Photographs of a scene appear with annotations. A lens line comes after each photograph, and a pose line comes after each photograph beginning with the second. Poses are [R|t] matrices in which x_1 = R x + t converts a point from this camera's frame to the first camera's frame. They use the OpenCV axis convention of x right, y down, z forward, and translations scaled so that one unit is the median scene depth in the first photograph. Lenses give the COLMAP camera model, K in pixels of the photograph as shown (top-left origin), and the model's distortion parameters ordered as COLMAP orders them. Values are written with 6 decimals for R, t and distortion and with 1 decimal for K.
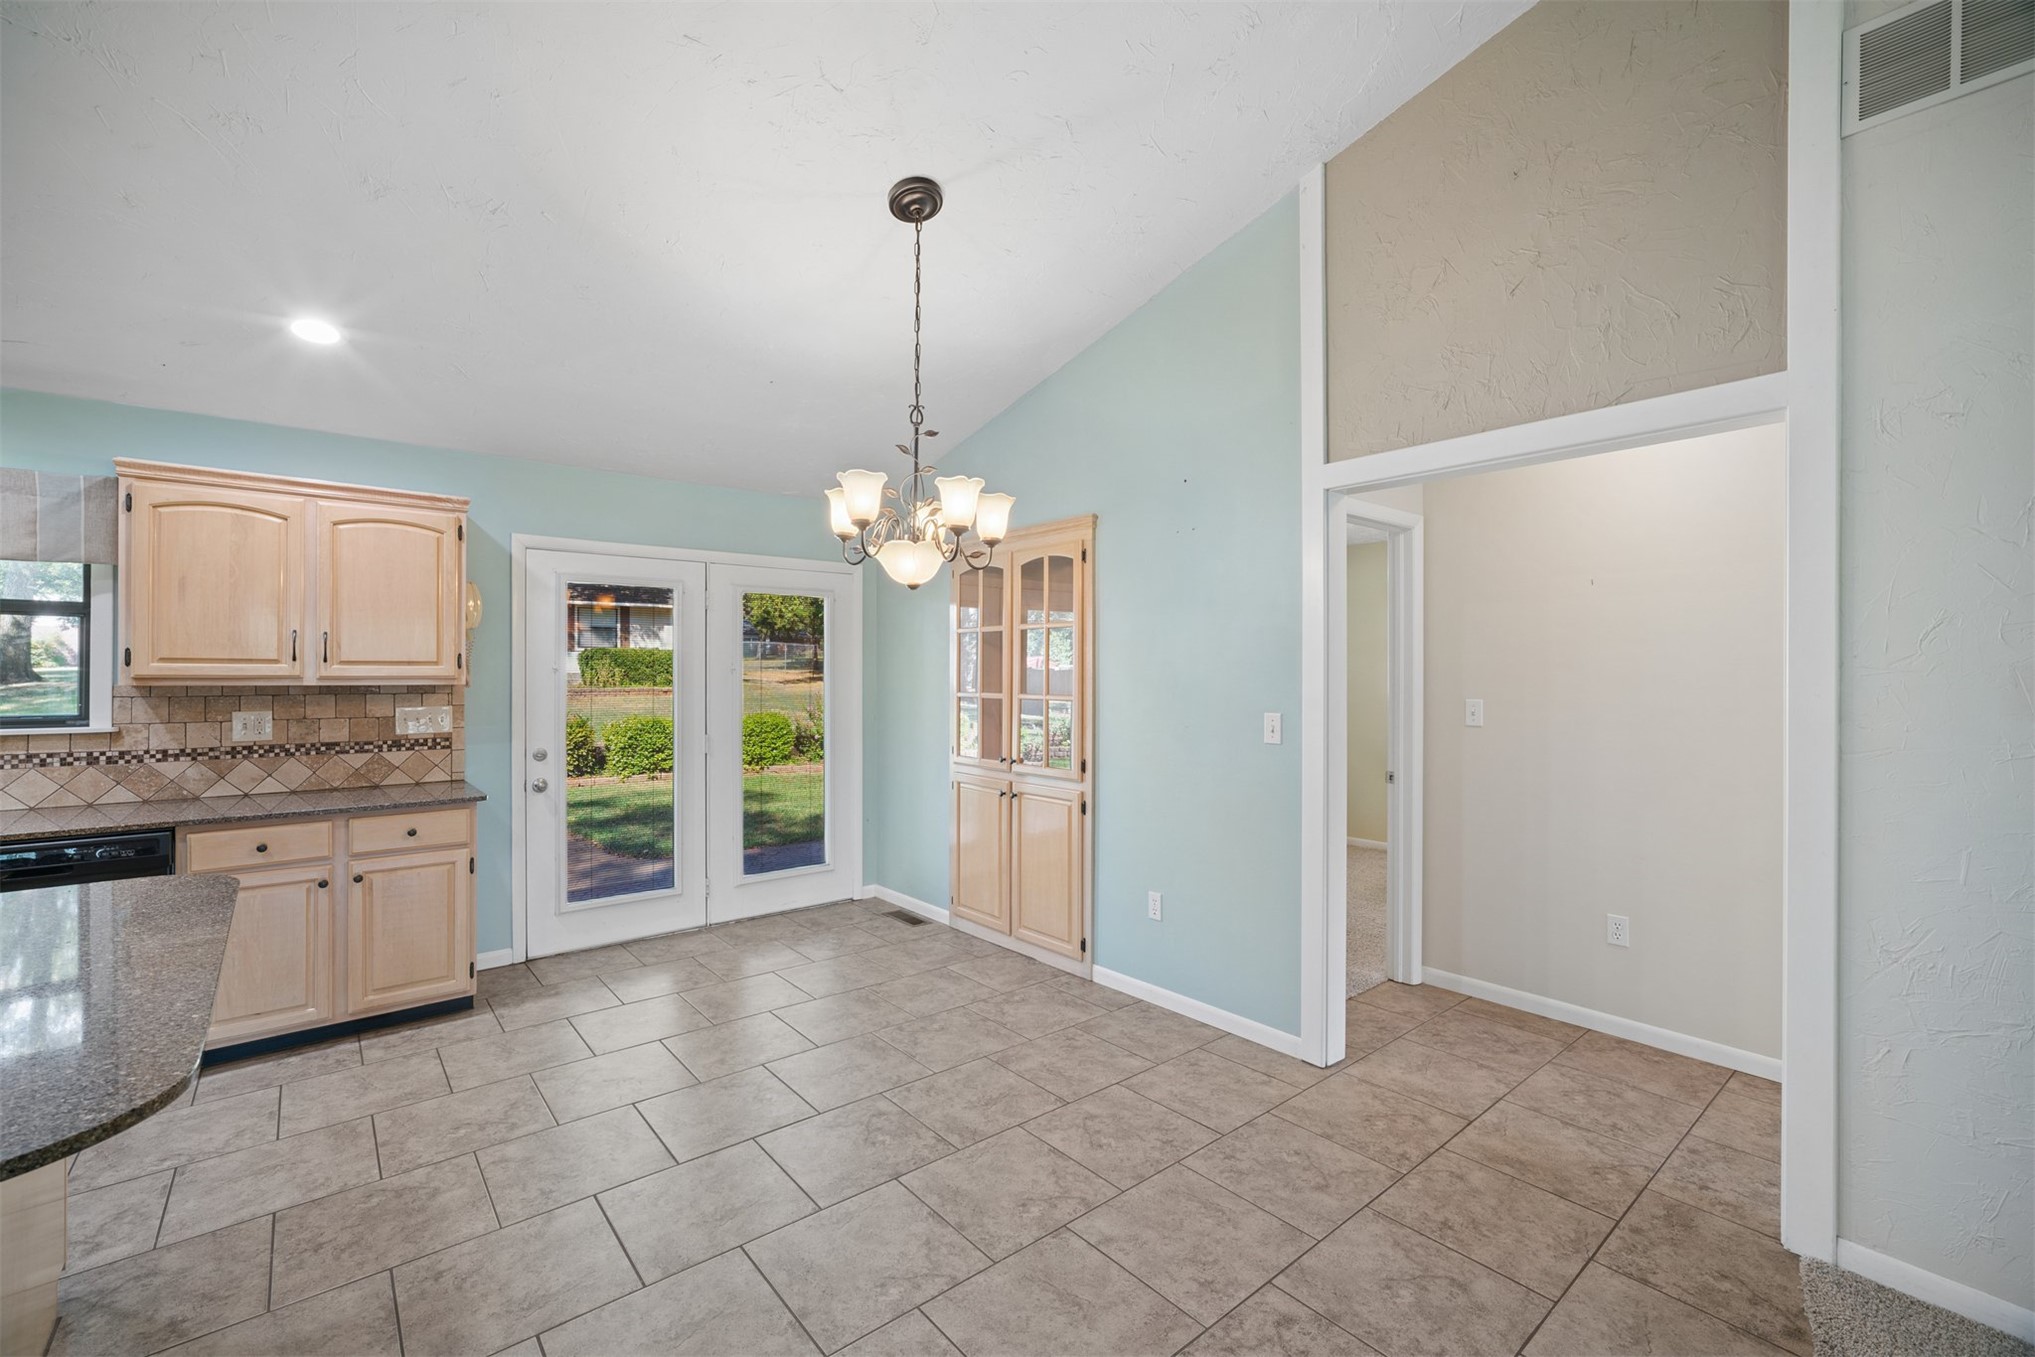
lens RADIAL K [[860.1, 0, 1004.3], [0, 860.1, 670.9], [0, 0, 1]] dist [-0.020428, 0.010424]
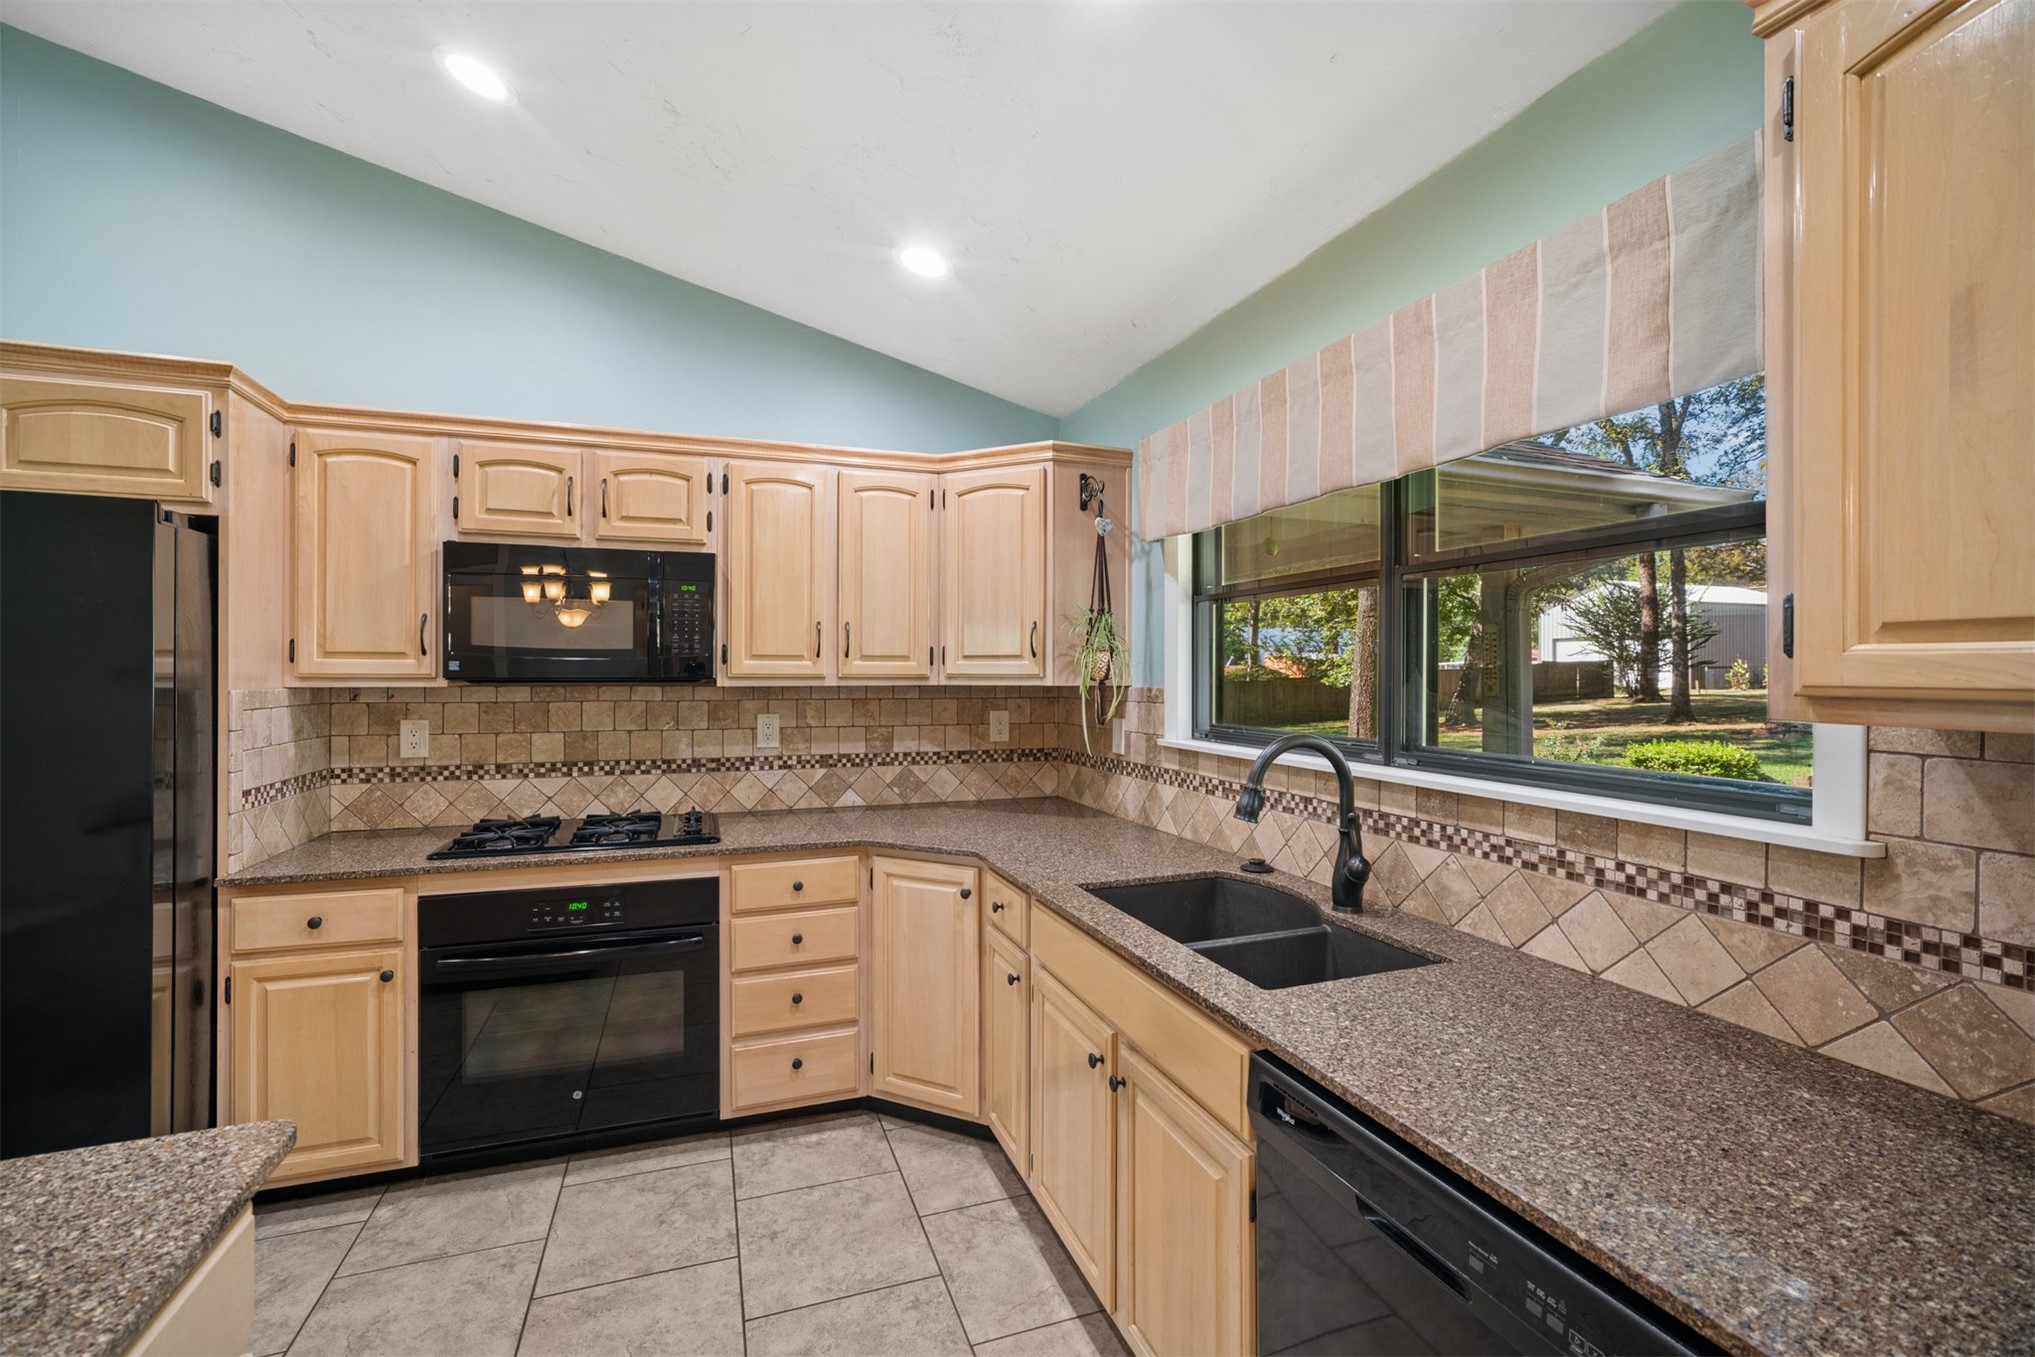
lens RADIAL K [[860.1, 0, 1003.2], [0, 860.1, 671.1], [0, 0, 1]] dist [-0.020428, 0.010424]
pose [[-0.338626, -0.005497, -0.940905, -0.600006], [-0.001996, 0.999985, -0.005124, 0.001466], [0.940919, 0.000143, -0.338631, 0.772510]]
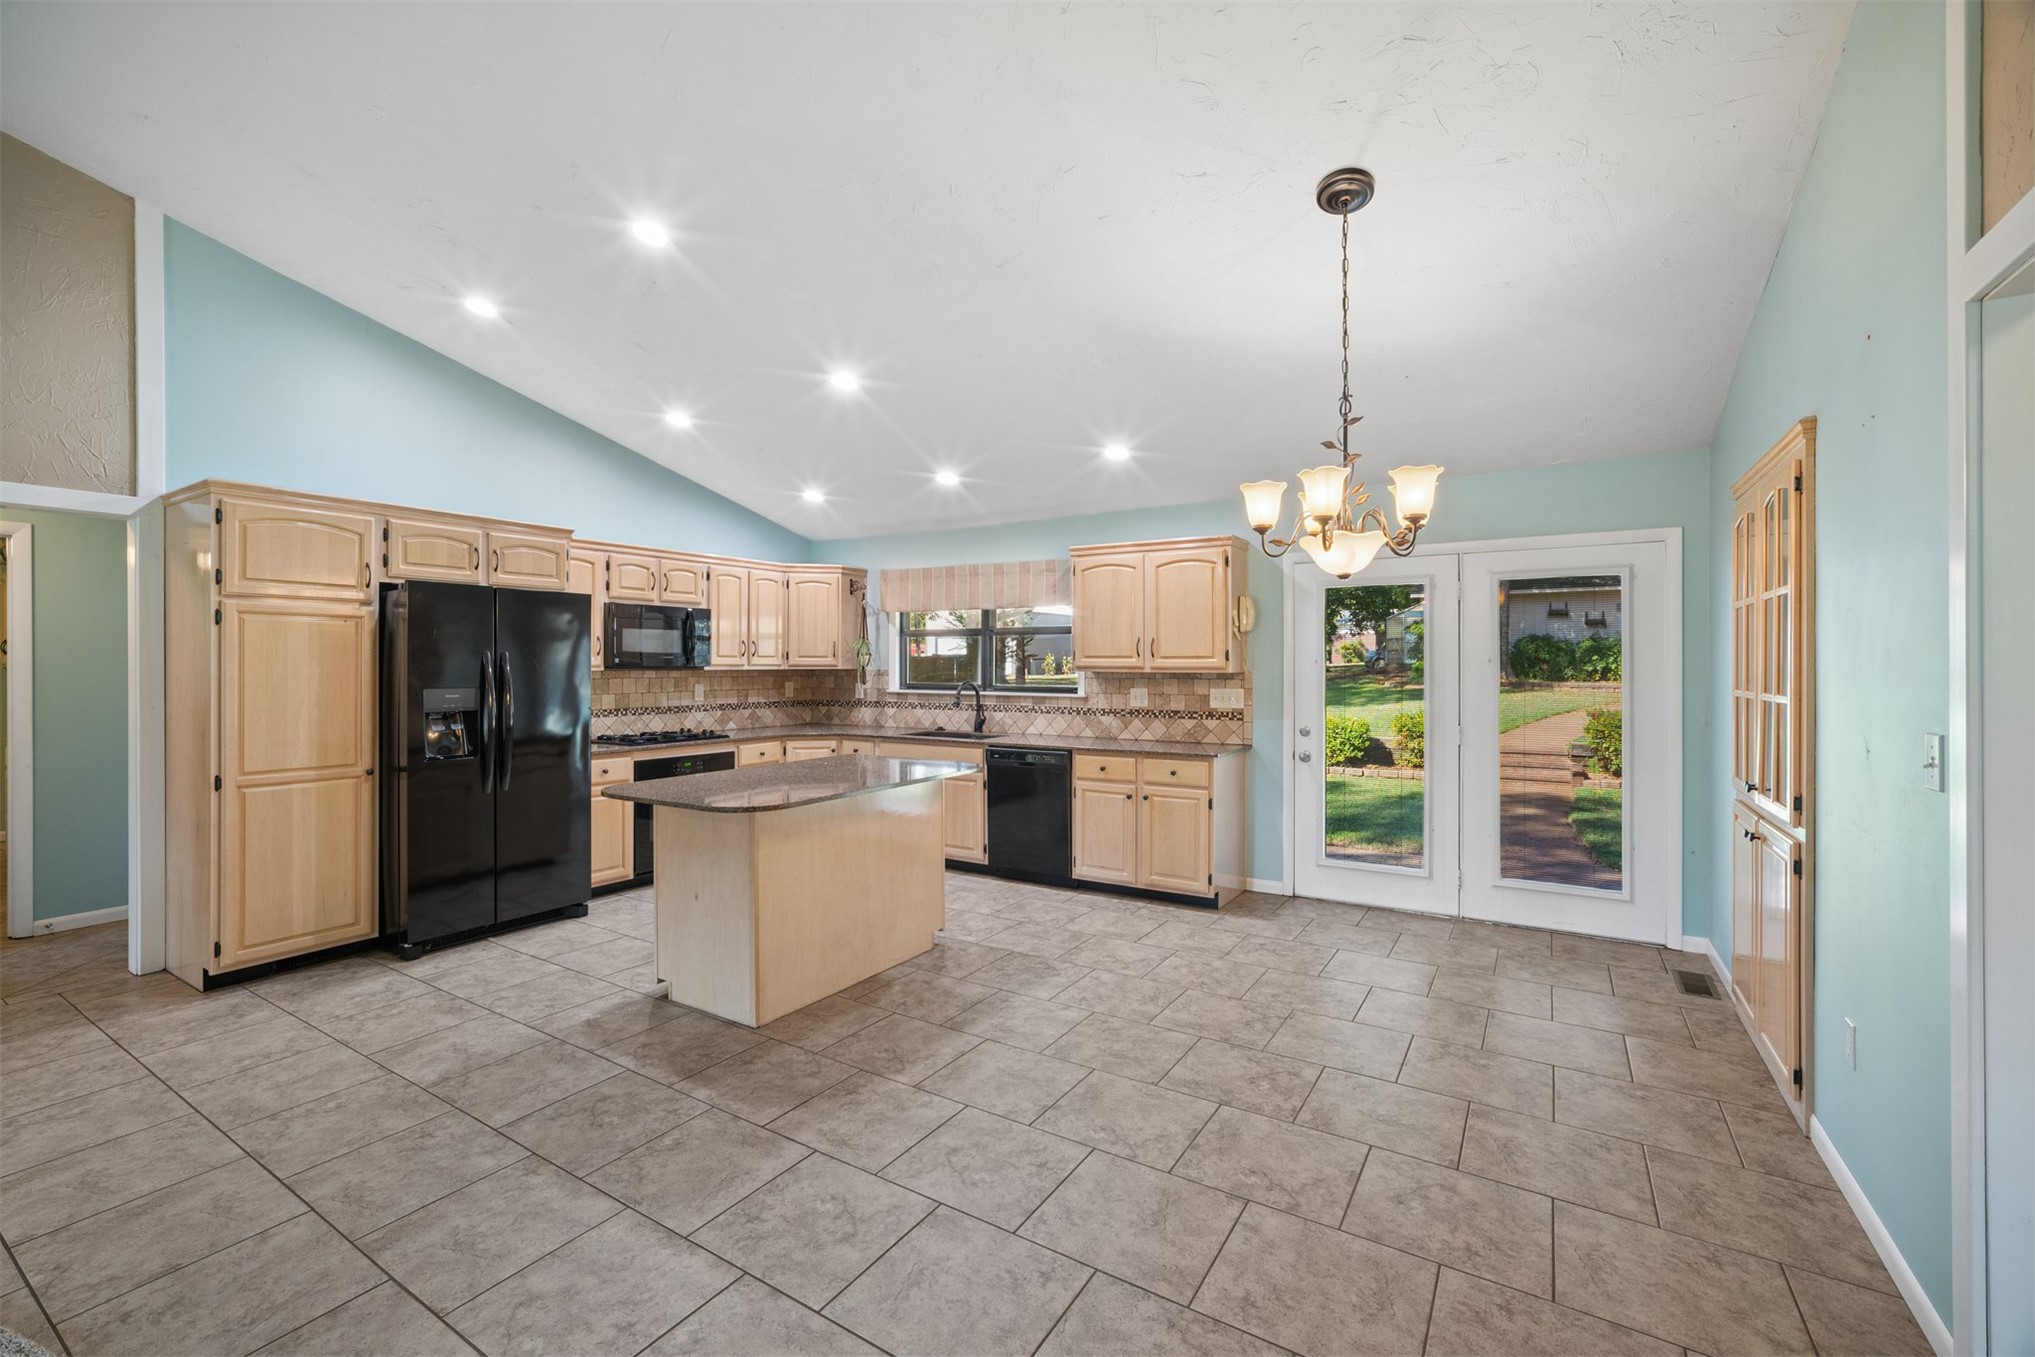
lens RADIAL K [[860.1, 0, 1001.0], [0, 860.1, 664.4], [0, 0, 1]] dist [-0.020428, 0.010424]
pose [[0.308382, -0.002550, -0.951259, 0.617082], [0.001183, 0.999997, -0.002297, 0.005857], [0.951262, -0.000417, 0.308384, 0.260405]]
